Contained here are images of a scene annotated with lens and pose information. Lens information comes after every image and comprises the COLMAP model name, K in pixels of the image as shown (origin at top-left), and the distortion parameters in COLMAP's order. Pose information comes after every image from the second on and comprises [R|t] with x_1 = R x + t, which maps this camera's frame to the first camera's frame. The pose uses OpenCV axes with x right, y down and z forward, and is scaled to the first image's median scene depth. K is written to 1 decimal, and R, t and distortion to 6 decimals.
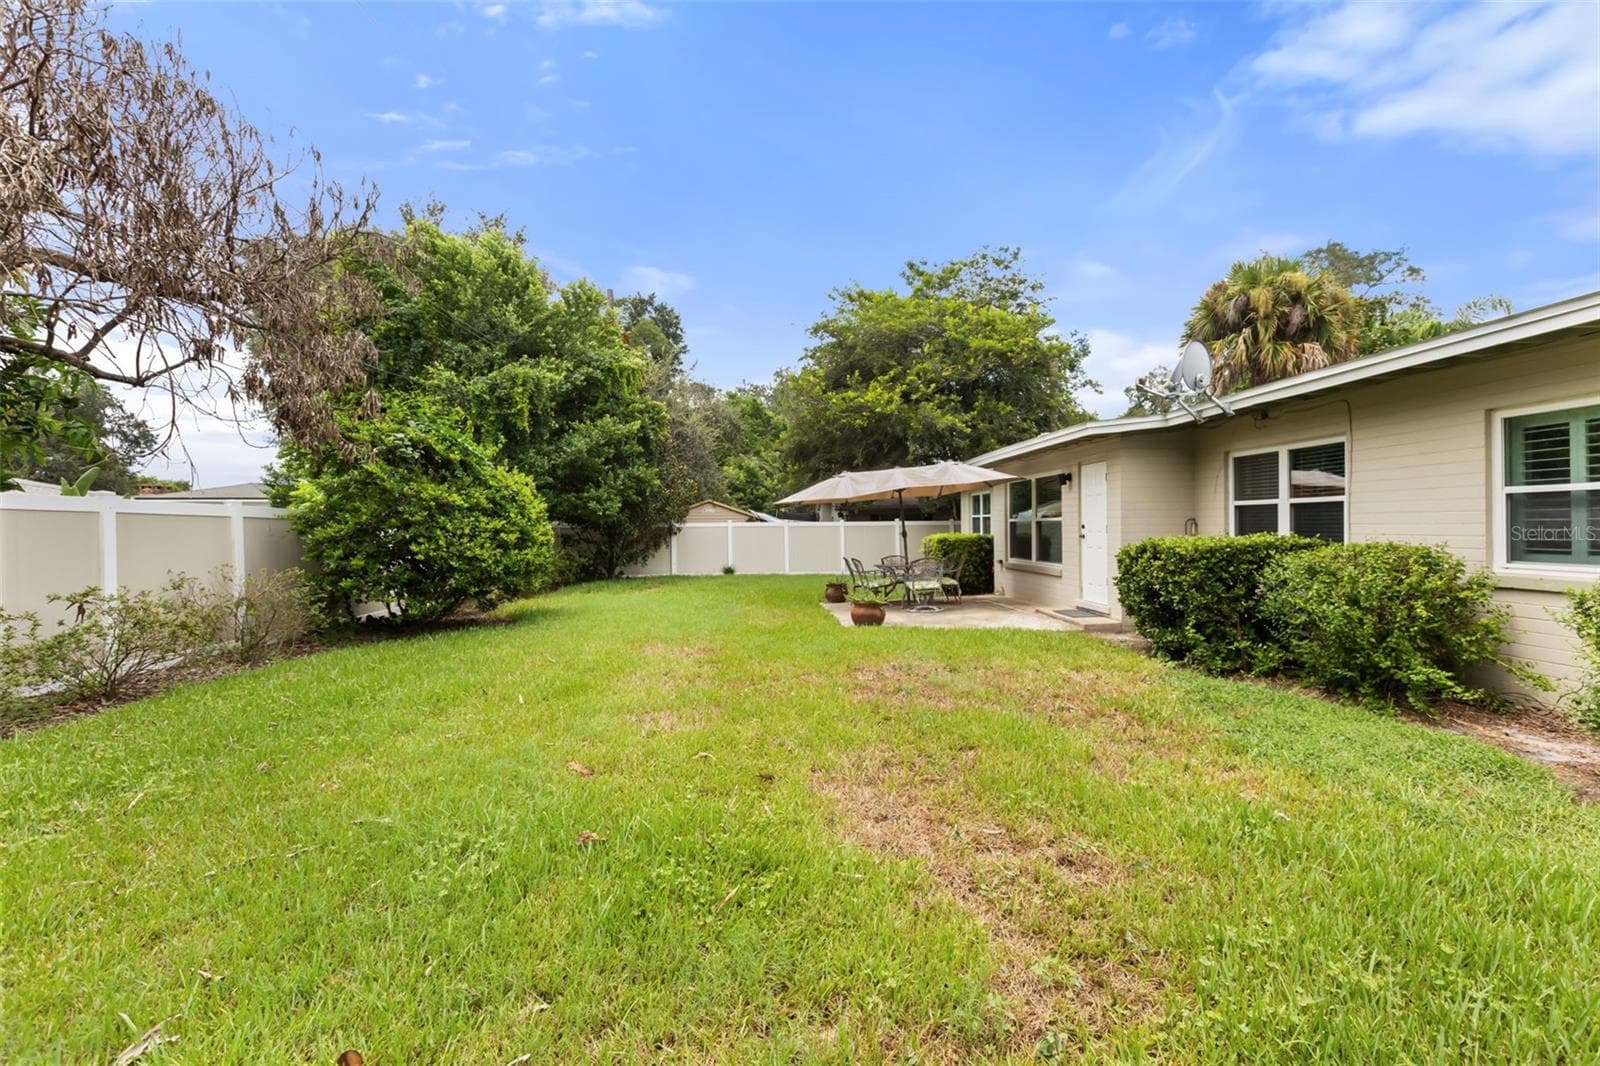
lens RADIAL K [[753.3, 0, 800.0], [0, 753.3, 533.0], [0, 0, 1]] dist [0.013559, -0.000176]
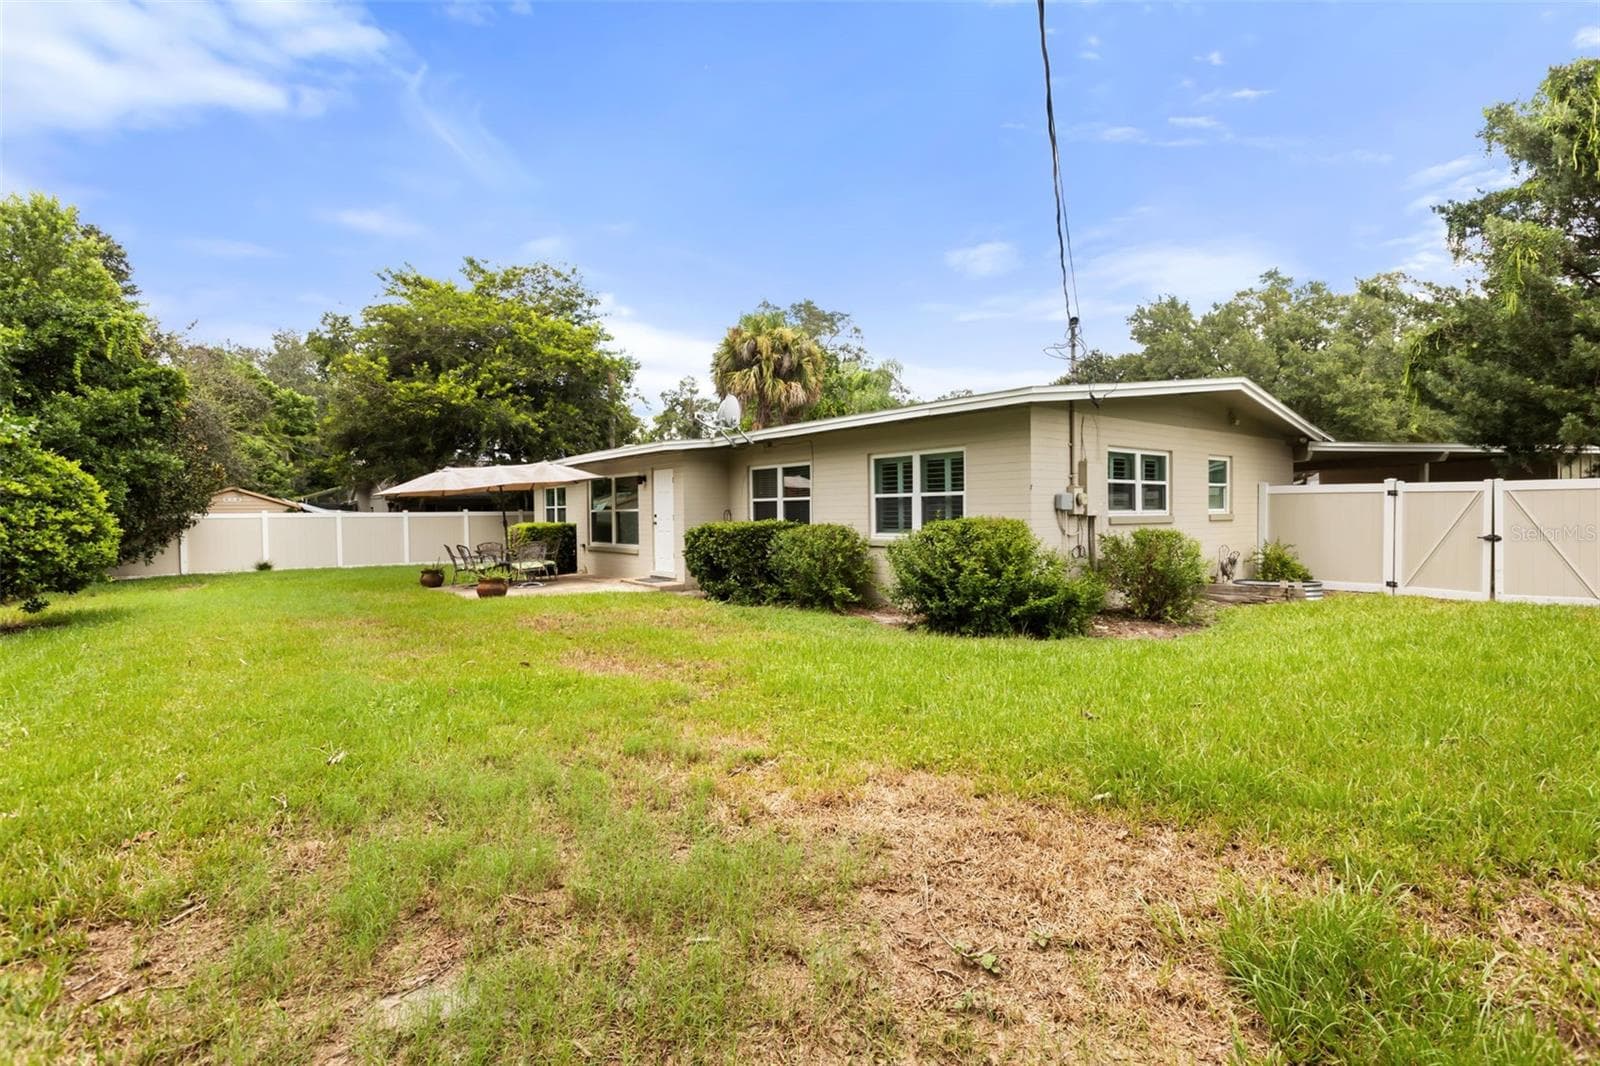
lens RADIAL K [[753.3, 0, 800.0], [0, 753.3, 533.0], [0, 0, 1]] dist [0.013559, -0.000176]
pose [[0.828543, -0.016268, 0.559688, -0.137466], [0.008985, 0.999835, 0.015761, 0.002695], [-0.559853, -0.008030, 0.828553, -0.215956]]
